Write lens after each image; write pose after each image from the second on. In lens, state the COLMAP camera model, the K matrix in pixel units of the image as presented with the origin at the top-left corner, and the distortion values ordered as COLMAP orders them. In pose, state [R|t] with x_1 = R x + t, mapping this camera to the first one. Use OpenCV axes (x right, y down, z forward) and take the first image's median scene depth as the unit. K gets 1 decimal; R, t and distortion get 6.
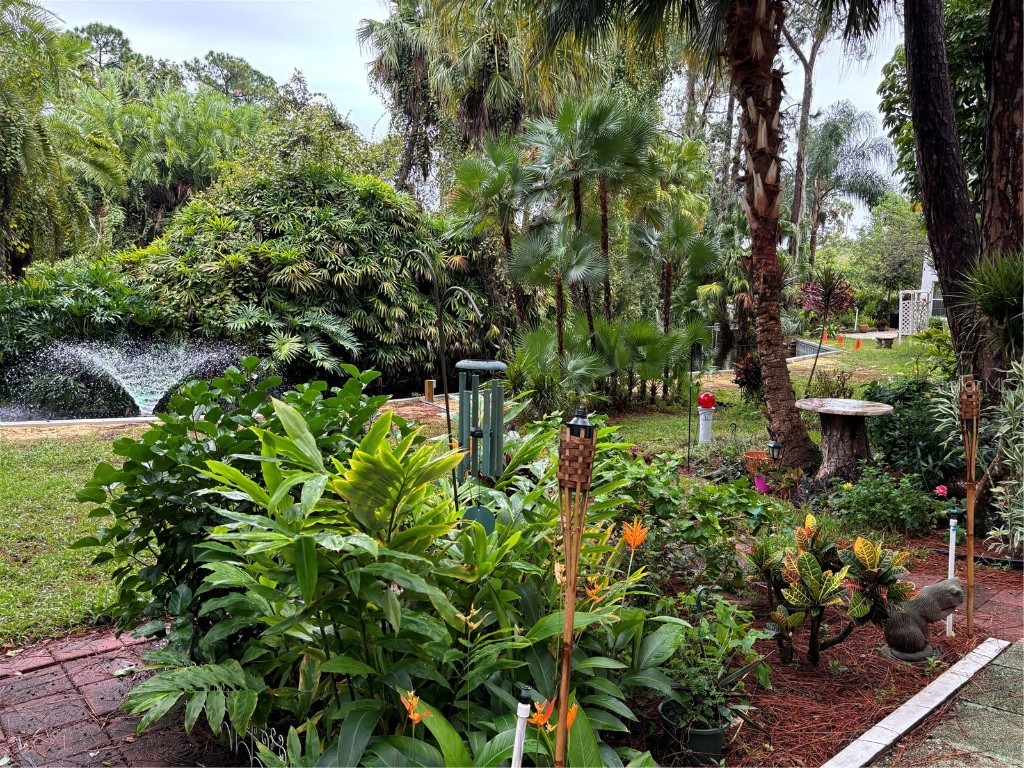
lens RADIAL K [[773.0, 0, 512.2], [0, 773.0, 388.7], [0, 0, 1]] dist [0.055641, -0.063194]
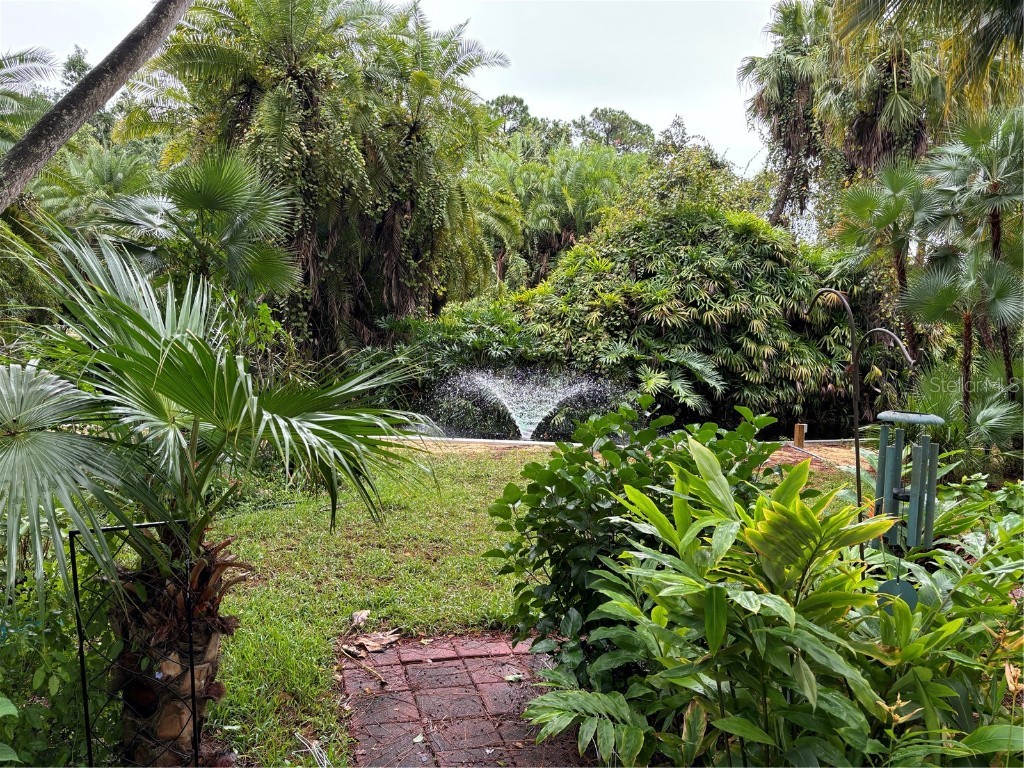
lens RADIAL K [[773.0, 0, 512.2], [0, 773.0, 388.7], [0, 0, 1]] dist [0.055641, -0.063194]
pose [[0.899349, 0.043326, -0.435079, -0.011704], [-0.063792, 0.997433, -0.032537, -0.000900], [0.432552, 0.057016, 0.899804, 0.001388]]
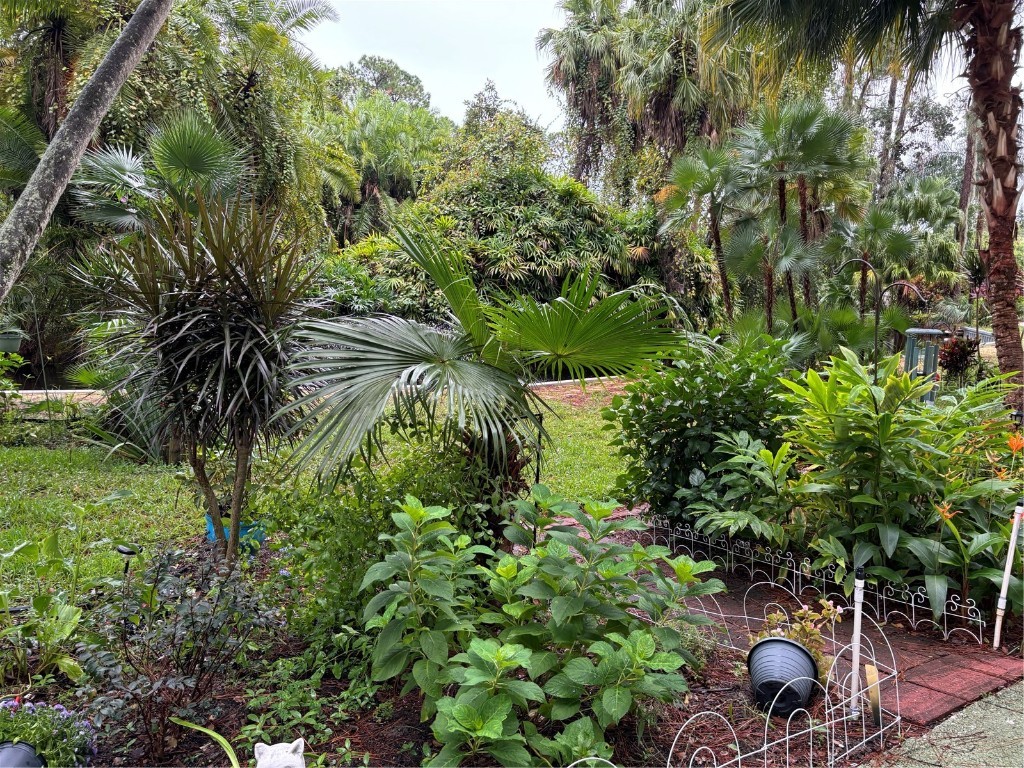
lens RADIAL K [[778.7, 0, 501.6], [0, 778.7, 380.2], [0, 0, 1]] dist [0.065784, -0.076273]
pose [[0.988199, 0.017293, -0.152198, -0.110230], [-0.016695, 0.999847, 0.005209, 0.012913], [0.152265, -0.002606, 0.988336, -0.127410]]
